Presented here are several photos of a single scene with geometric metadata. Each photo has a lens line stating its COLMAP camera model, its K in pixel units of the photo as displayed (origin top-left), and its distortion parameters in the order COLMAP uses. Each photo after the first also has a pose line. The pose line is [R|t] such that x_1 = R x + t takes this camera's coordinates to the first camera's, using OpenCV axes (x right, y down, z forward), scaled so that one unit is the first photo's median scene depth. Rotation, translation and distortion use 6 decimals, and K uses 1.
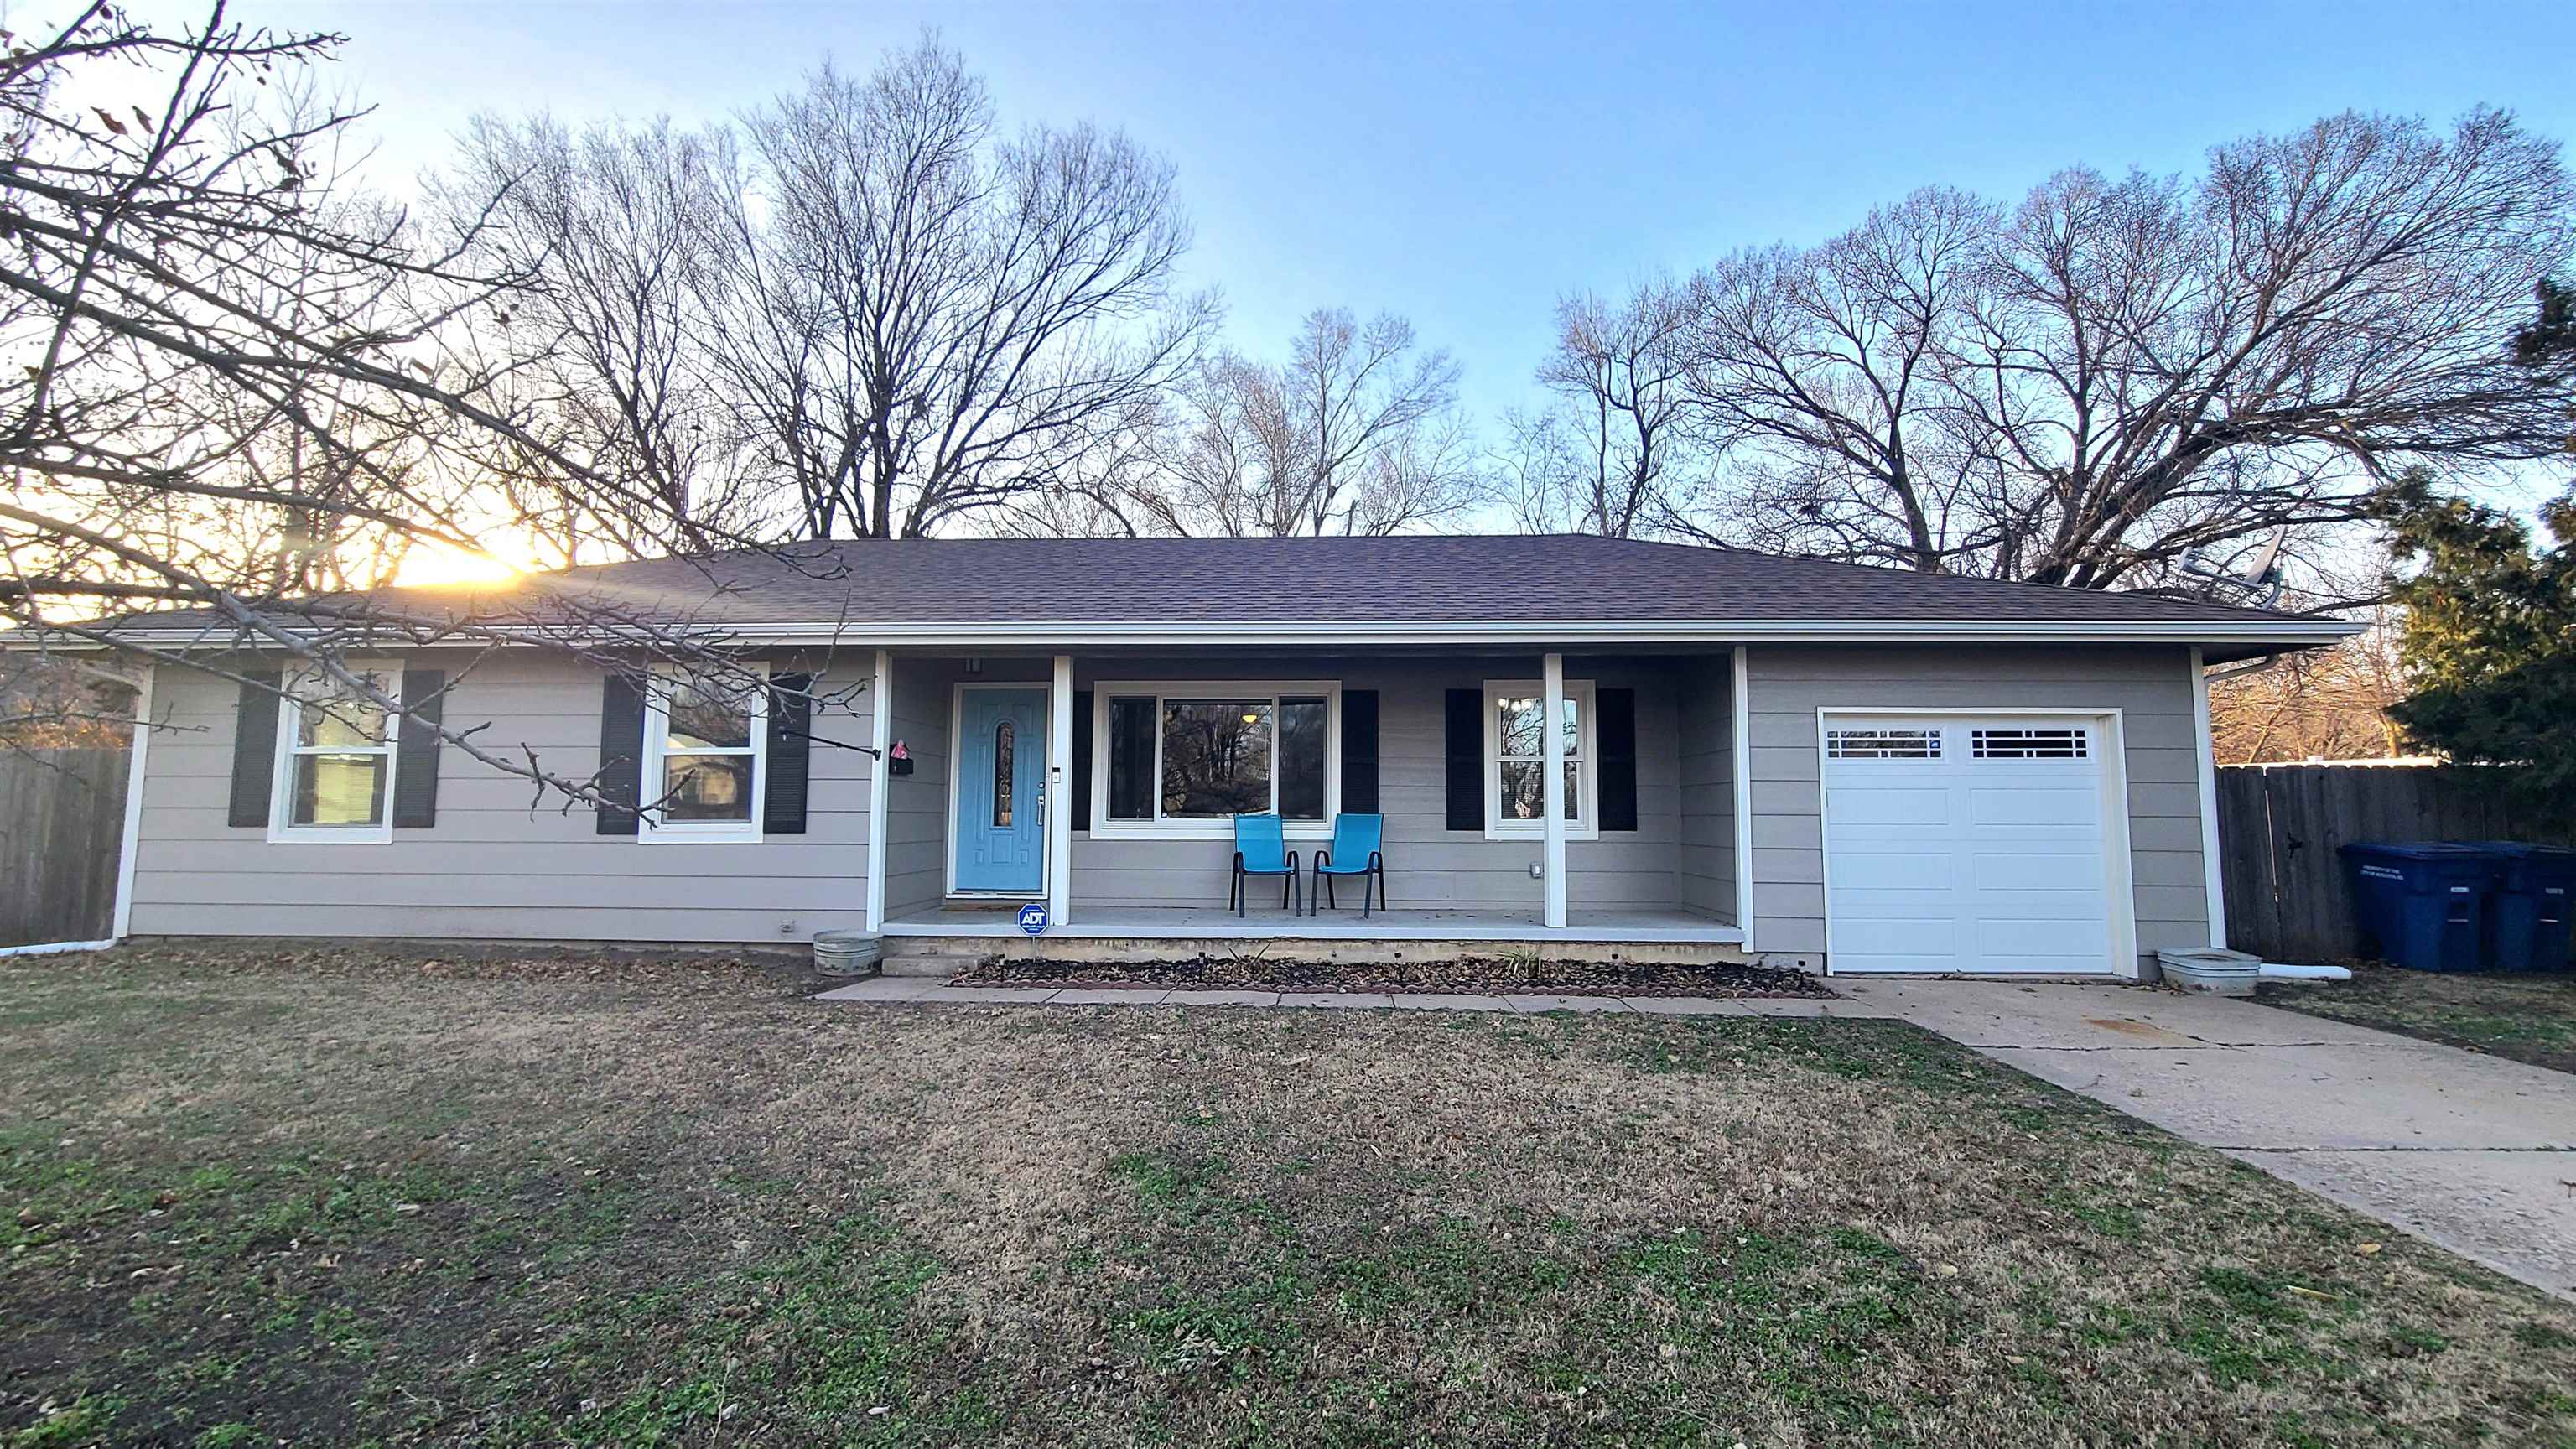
lens RADIAL K [[1054.0, 0, 1288.0], [0, 1054.0, 724.5], [0, 0, 1]] dist [-0.001942, -0.000277]
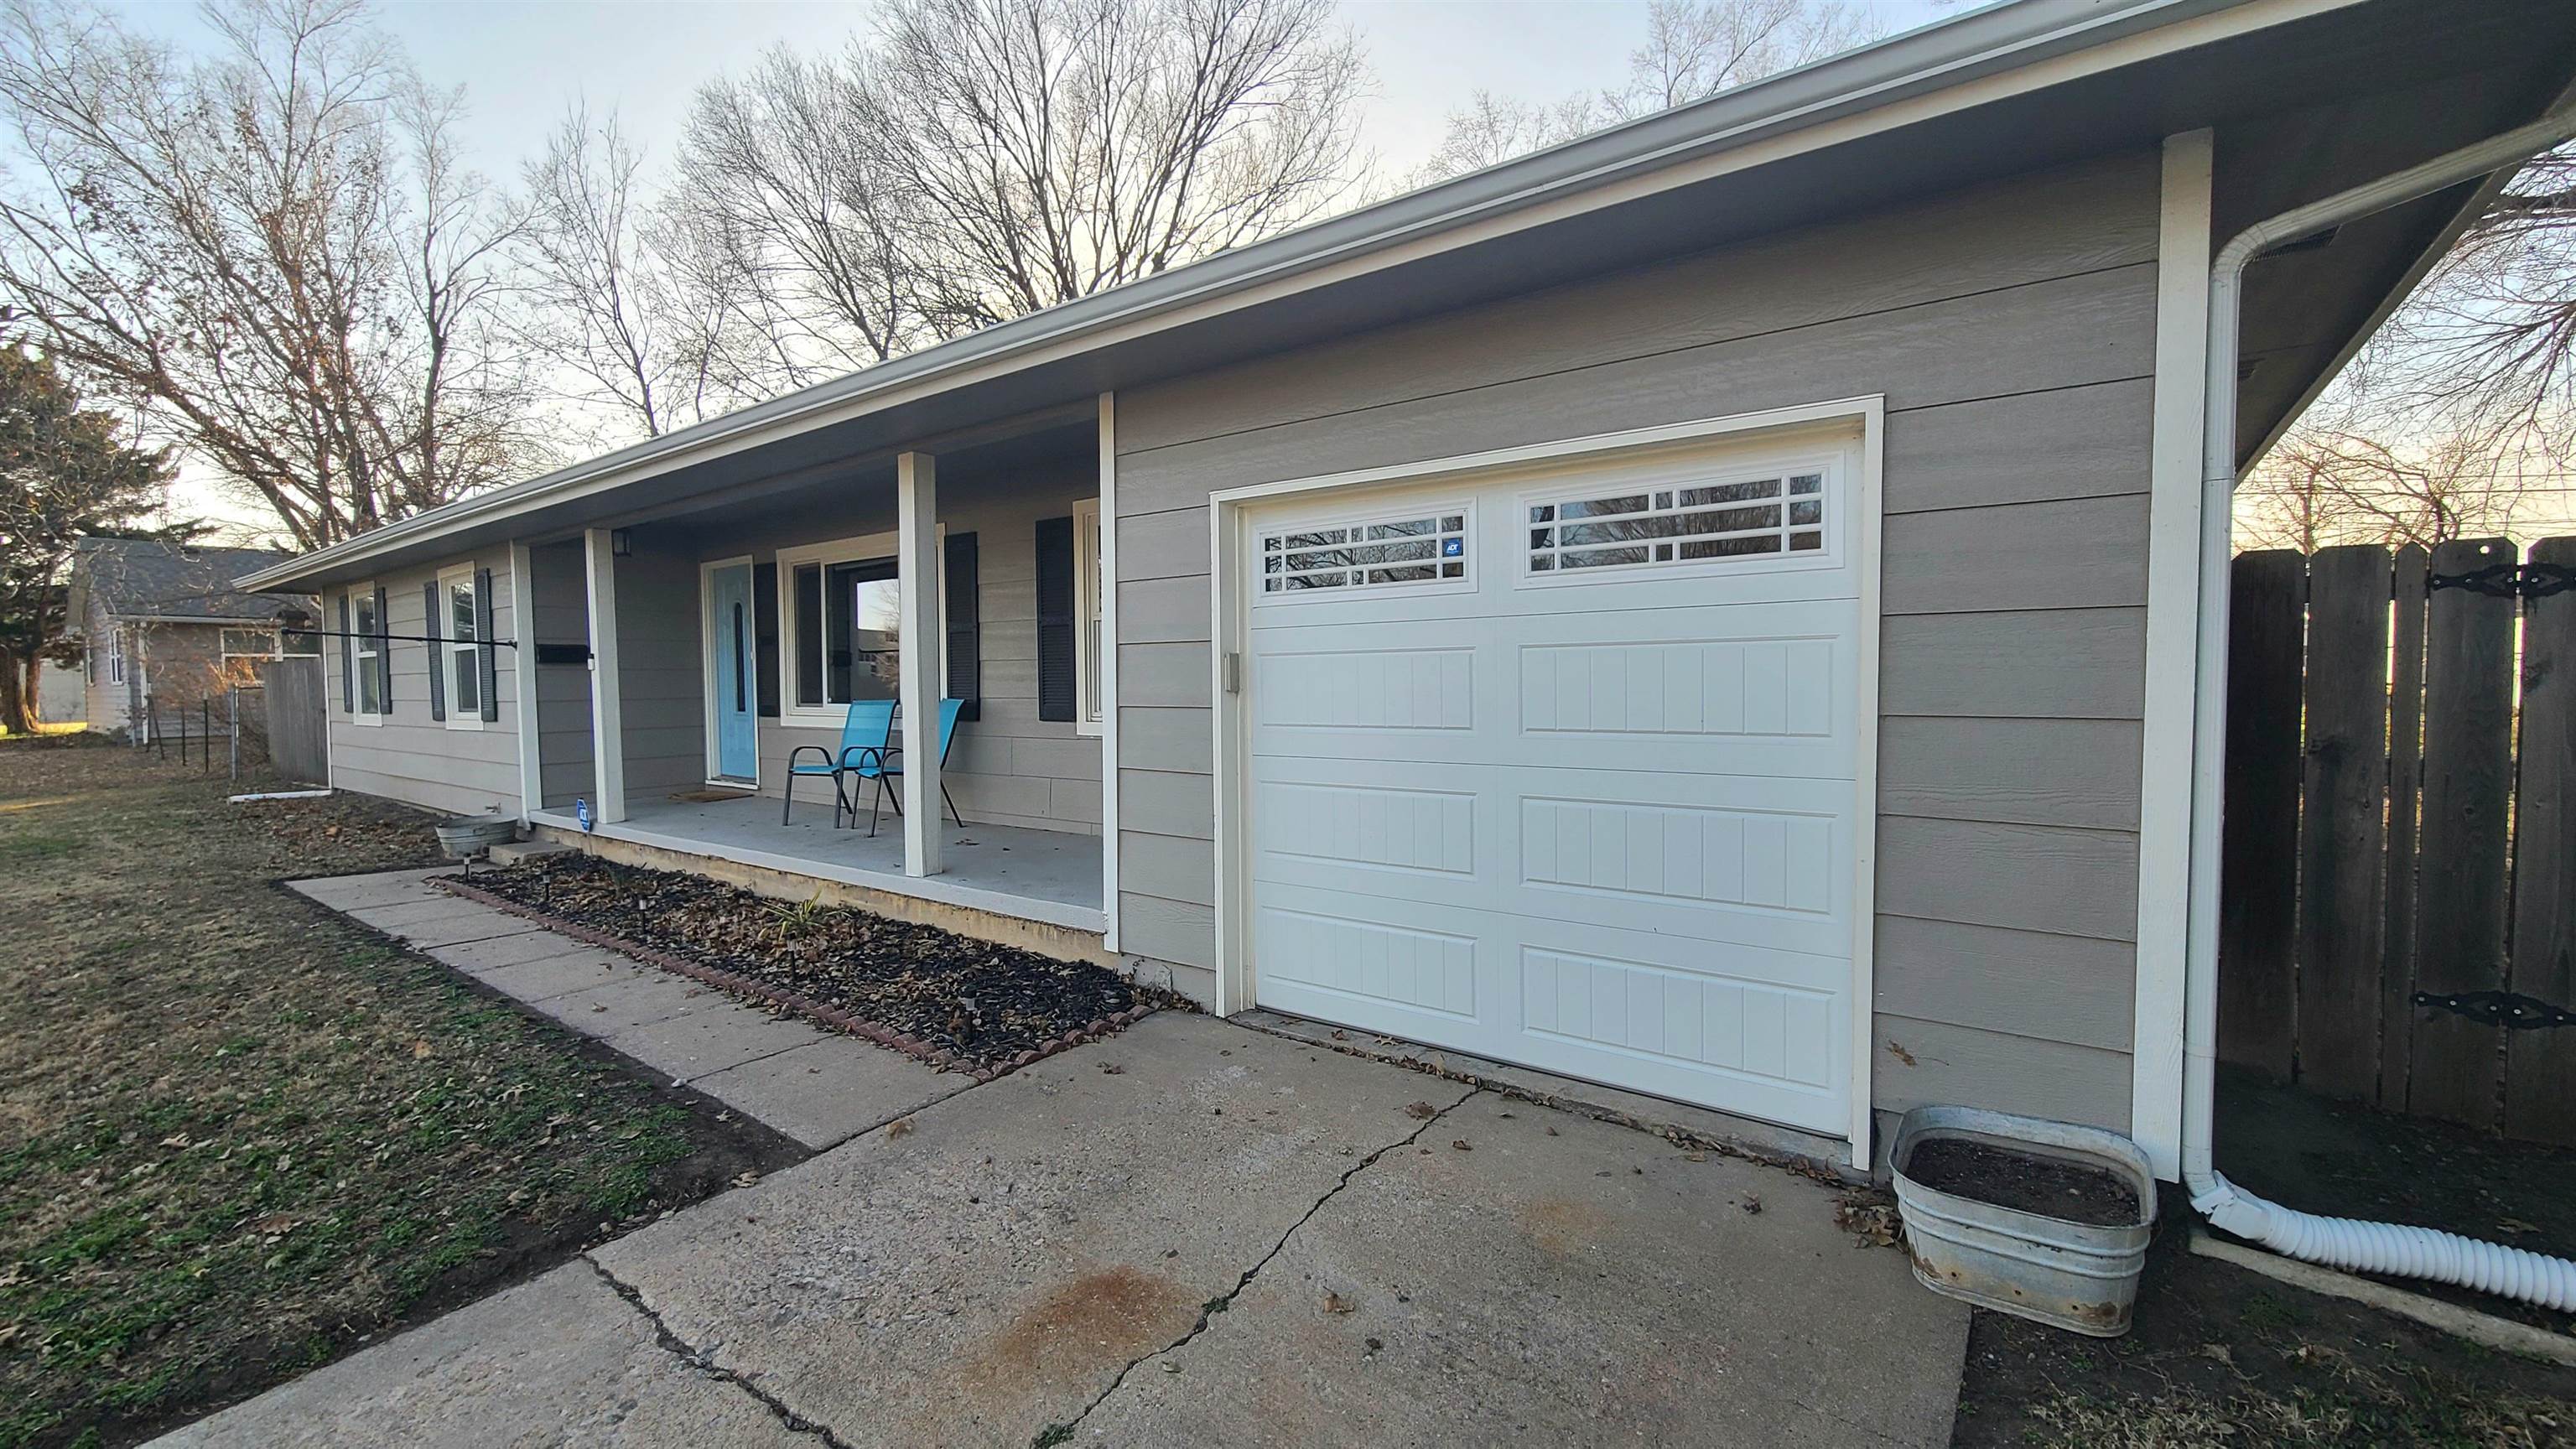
lens RADIAL K [[1054.0, 0, 1288.0], [0, 1054.0, 724.5], [0, 0, 1]] dist [-0.001942, -0.000277]
pose [[0.828564, 0.010551, -0.559795, 0.801334], [0.063252, 0.991658, 0.112312, 0.038246], [0.556311, -0.128466, 0.820984, 0.589512]]
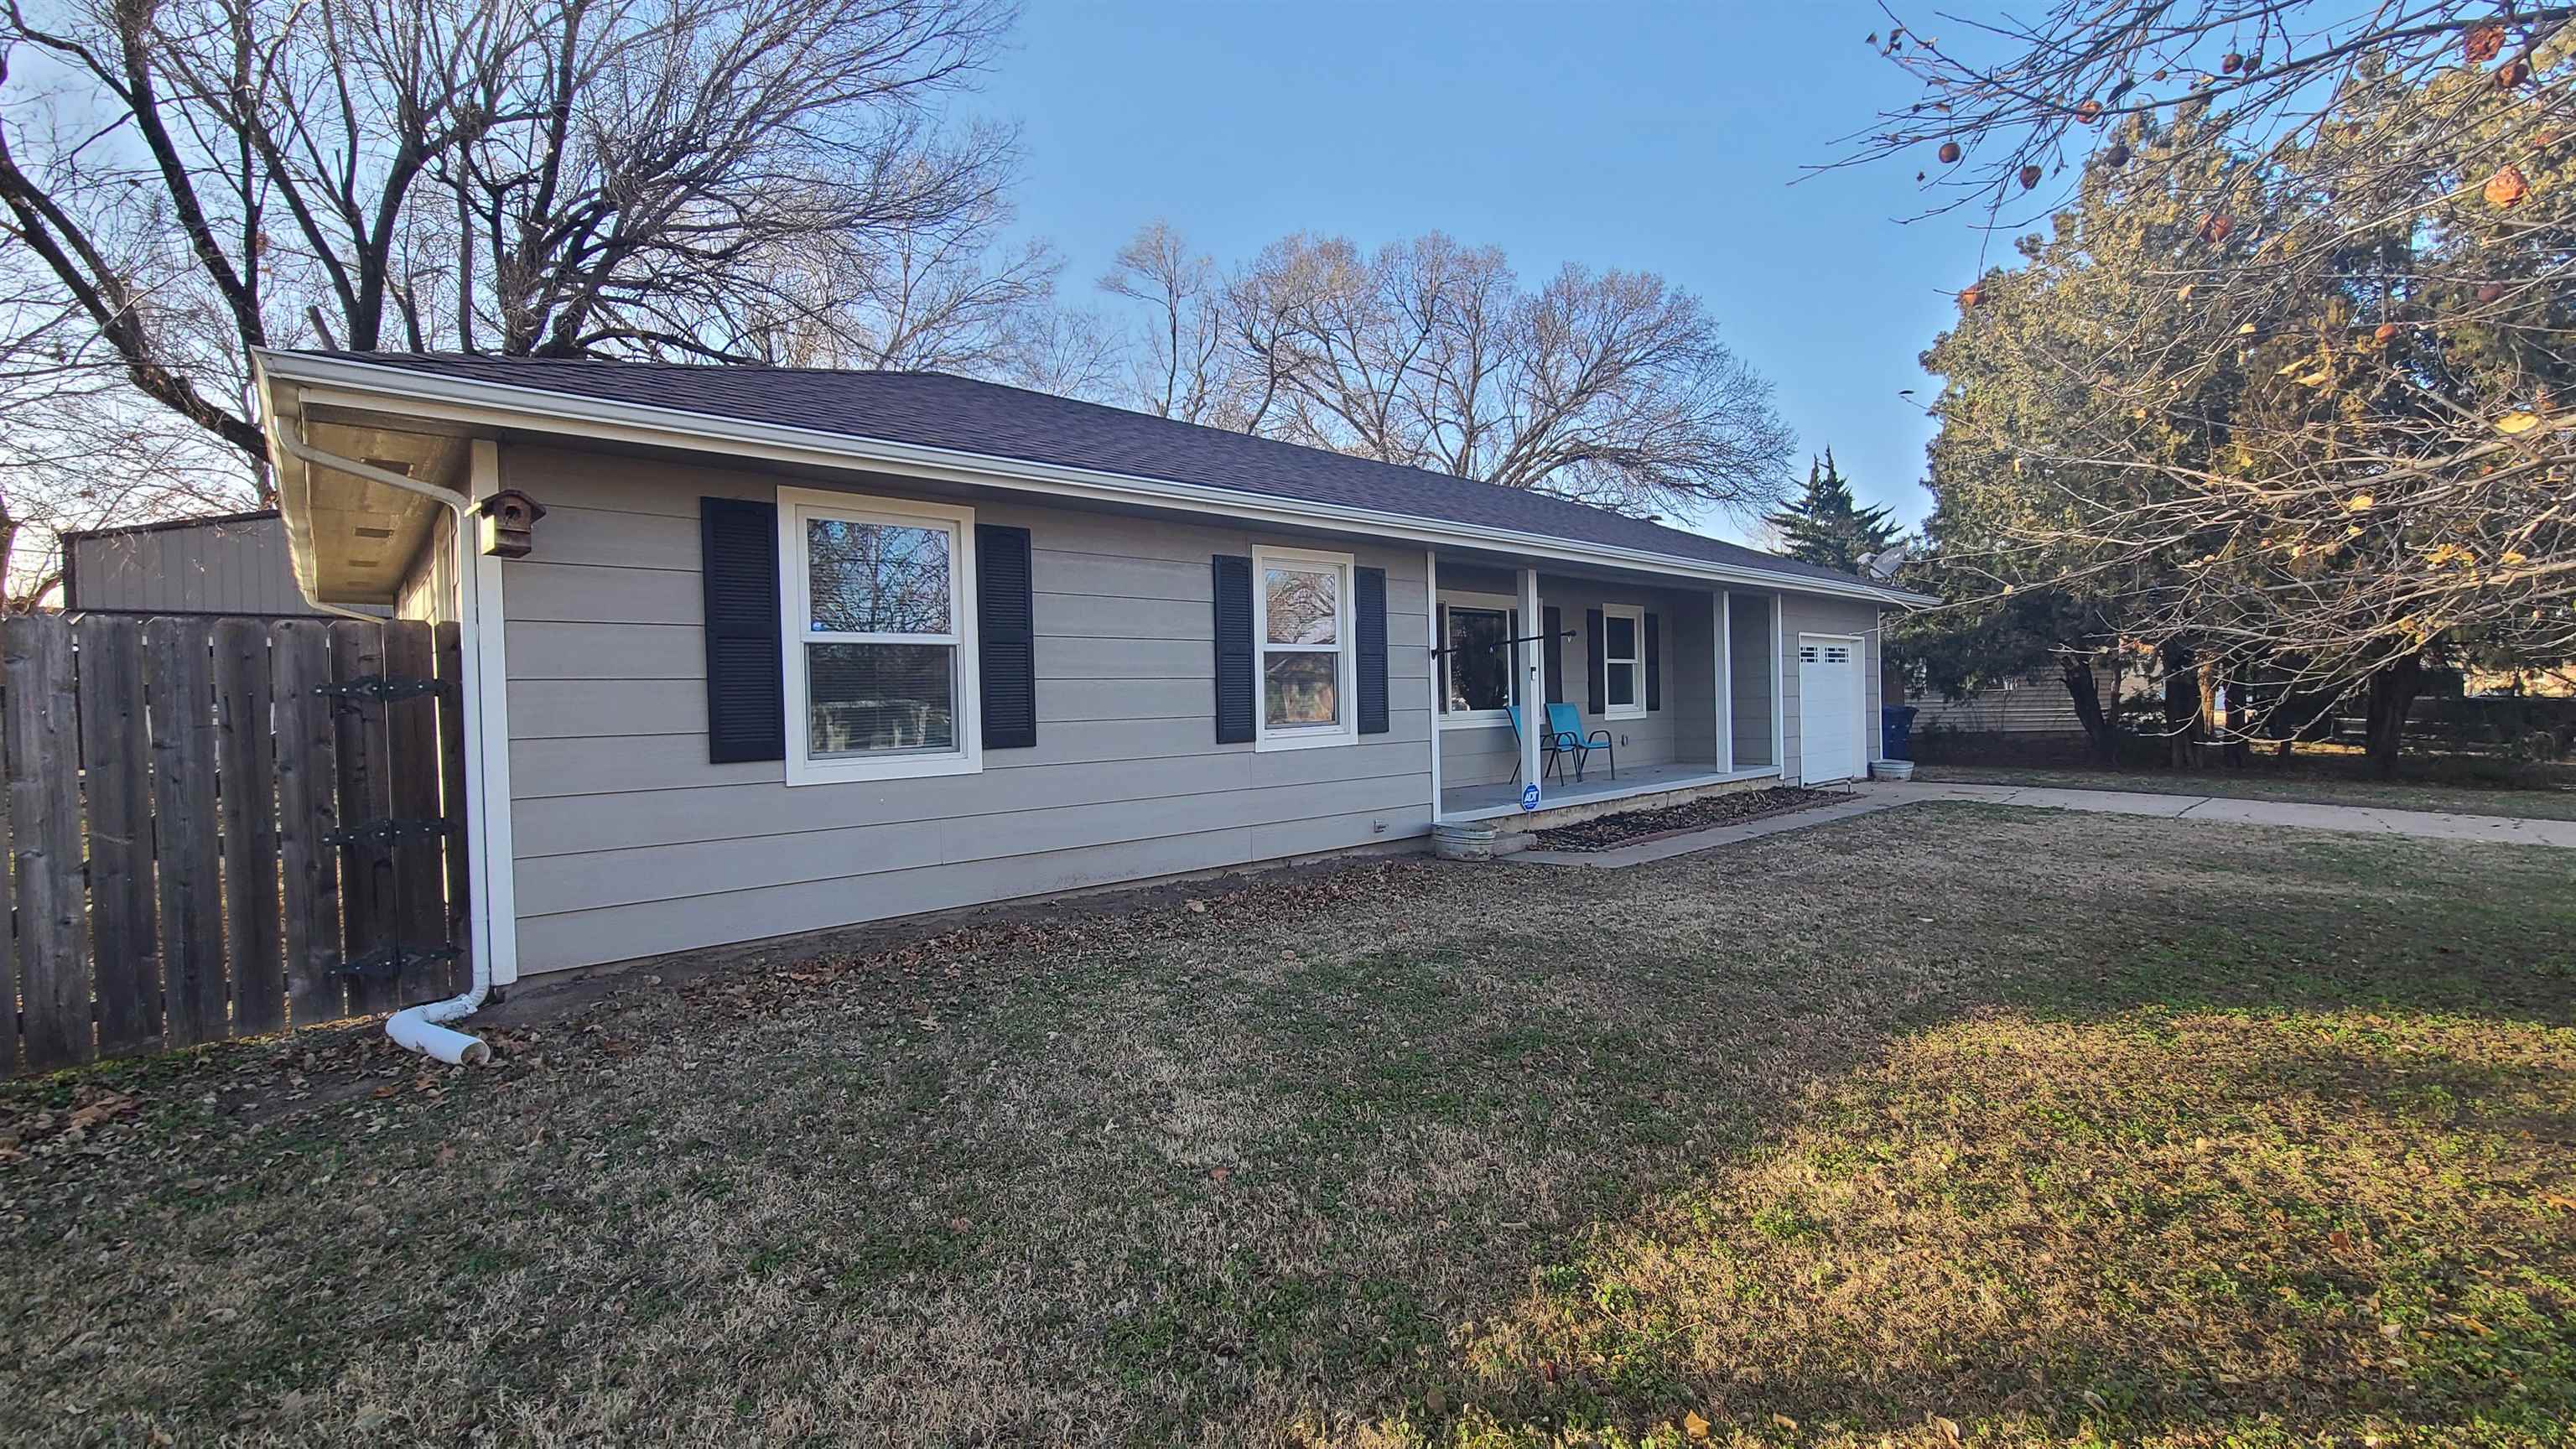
lens RADIAL K [[1054.0, 0, 1288.0], [0, 1054.0, 724.5], [0, 0, 1]] dist [-0.001942, -0.000277]
pose [[0.705432, -0.035827, 0.707871, -1.215219], [-0.029322, 0.996391, 0.079651, 0.021222], [-0.708171, -0.076945, 0.701836, 0.381528]]
